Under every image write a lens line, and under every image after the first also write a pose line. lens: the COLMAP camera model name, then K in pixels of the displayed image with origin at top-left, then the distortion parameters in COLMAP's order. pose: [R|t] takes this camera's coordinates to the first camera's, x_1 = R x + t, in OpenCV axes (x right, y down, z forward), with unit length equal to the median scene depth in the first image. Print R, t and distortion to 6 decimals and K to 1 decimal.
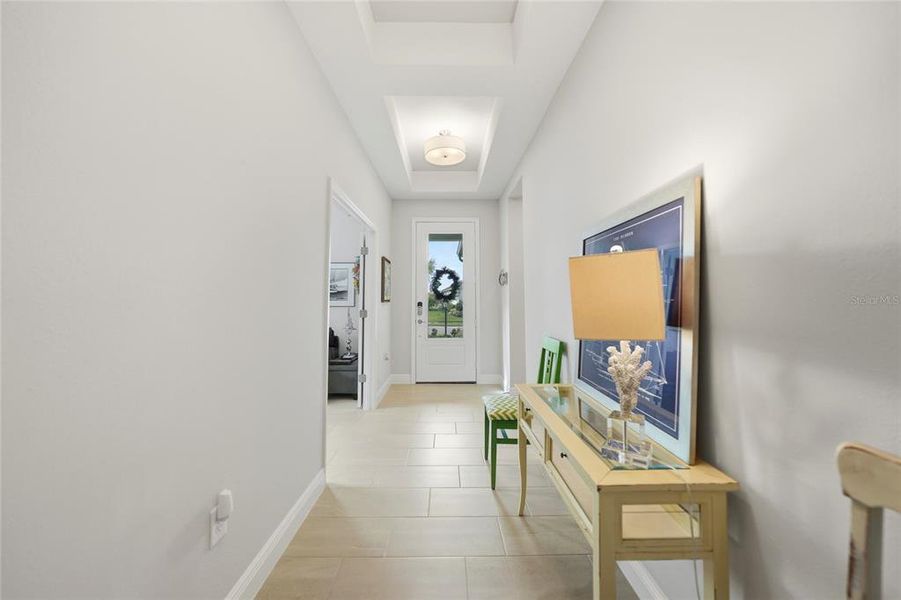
lens RADIAL K [[327.0, 0, 453.4], [0, 327.0, 303.8], [0, 0, 1]] dist [-0.000241, 0.000015]
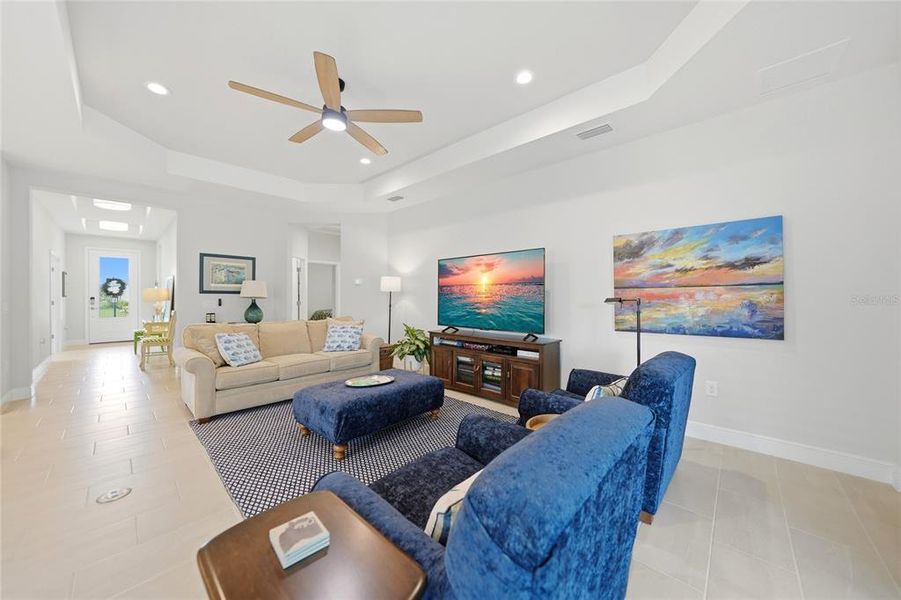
lens RADIAL K [[327.0, 0, 453.4], [0, 327.0, 303.8], [0, 0, 1]] dist [-0.000241, 0.000015]
pose [[0.711647, -0.012541, 0.702425, 0.041870], [0.011735, 0.999913, 0.005963, 0.042723], [-0.702439, 0.003999, 0.711732, -1.577155]]
